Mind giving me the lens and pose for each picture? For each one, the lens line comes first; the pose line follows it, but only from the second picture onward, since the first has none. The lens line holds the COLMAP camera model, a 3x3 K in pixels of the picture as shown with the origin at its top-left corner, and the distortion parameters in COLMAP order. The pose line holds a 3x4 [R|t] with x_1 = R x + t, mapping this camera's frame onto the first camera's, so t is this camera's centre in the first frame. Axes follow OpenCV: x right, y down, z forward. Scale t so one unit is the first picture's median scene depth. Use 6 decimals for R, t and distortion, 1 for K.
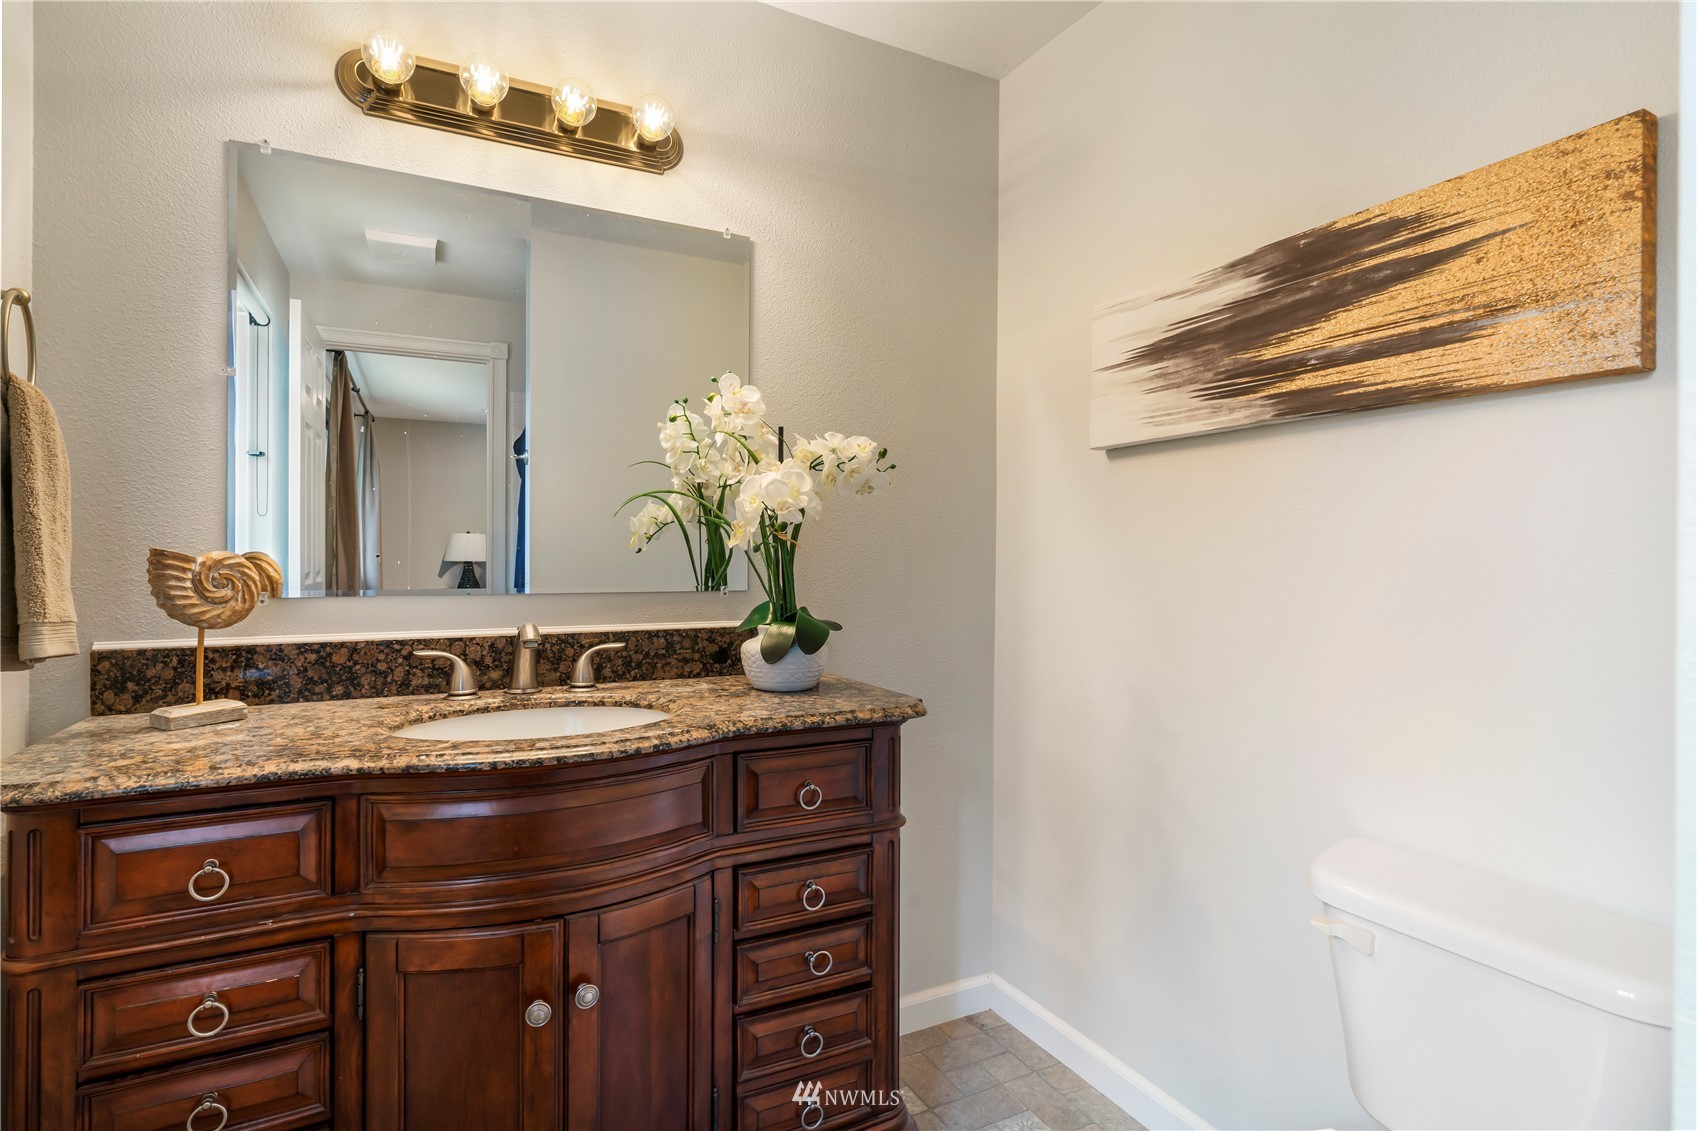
lens RADIAL K [[879.1, 0, 852.4], [0, 879.1, 558.5], [0, 0, 1]] dist [-0.003172, 0.001807]
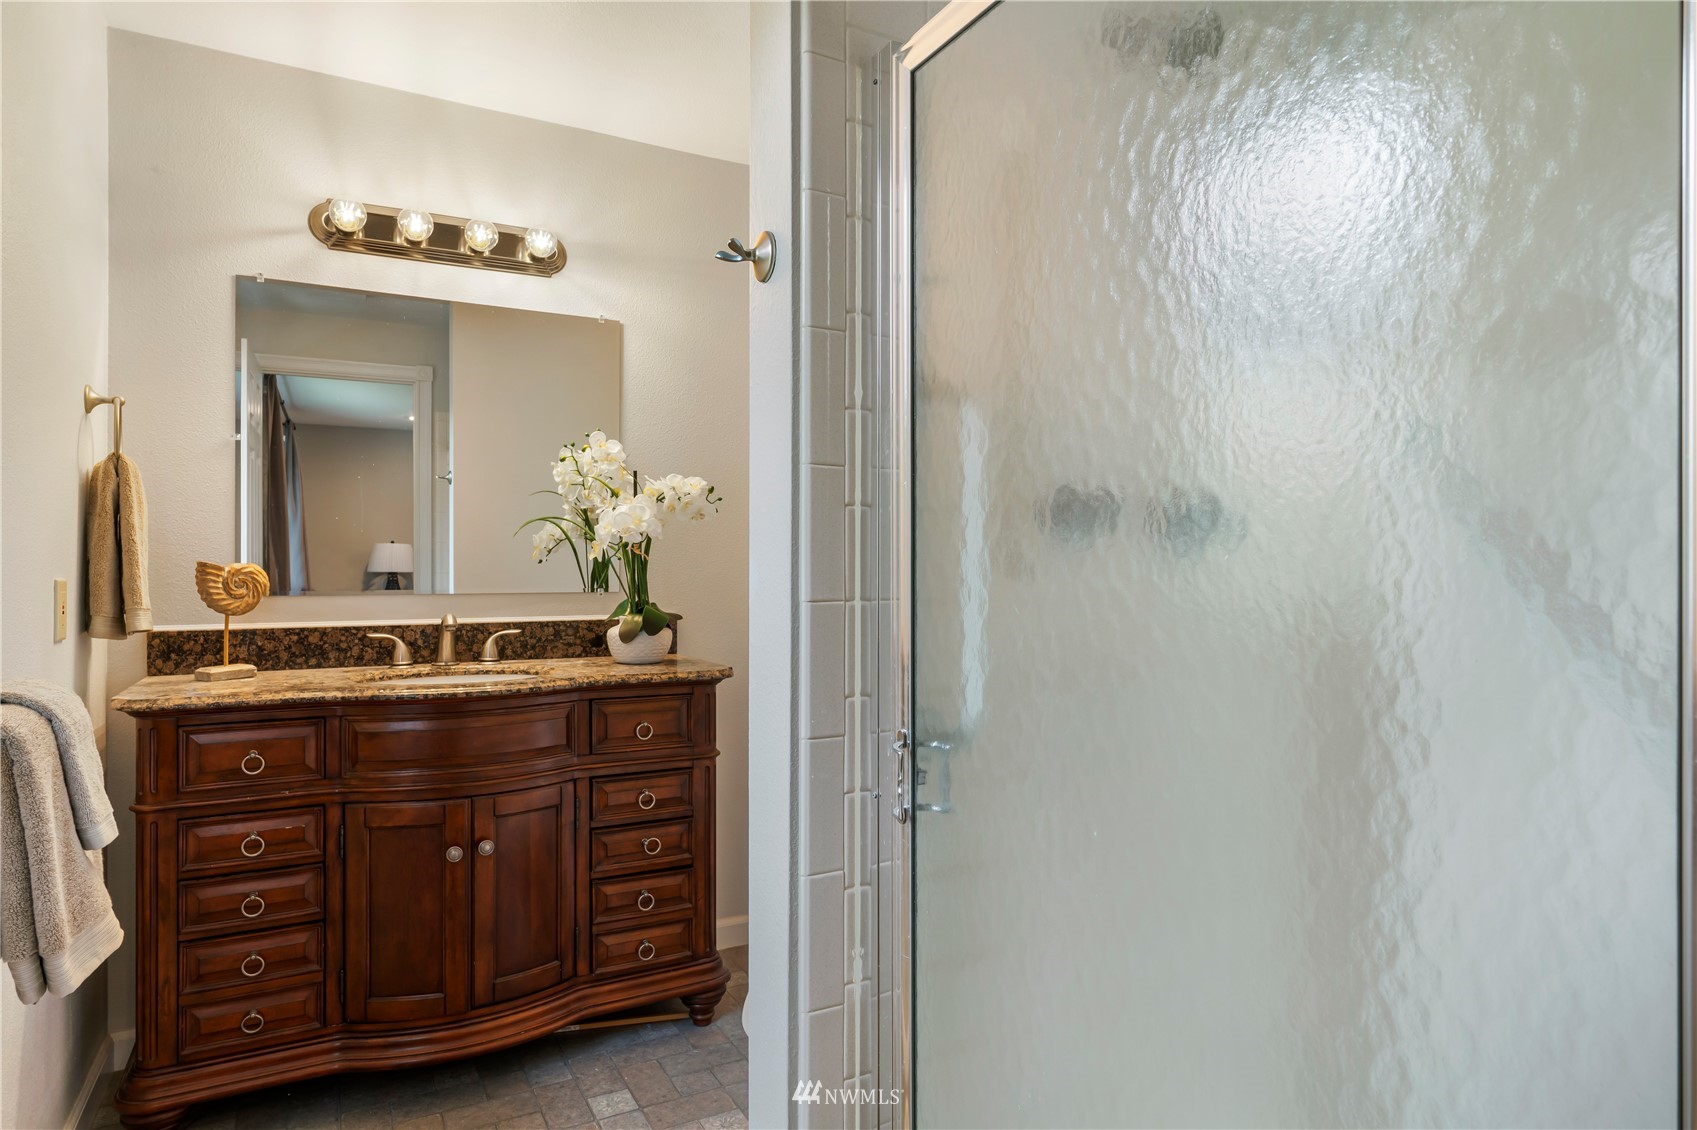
lens RADIAL K [[1005.1, 0, 844.0], [0, 1005.1, 569.7], [0, 0, 1]] dist [0.004680, -0.001290]
pose [[0.999897, -0.003269, 0.013956, 0.247936], [0.003249, 0.999994, 0.001431, 0.003047], [-0.013961, -0.001385, 0.999902, -0.636264]]
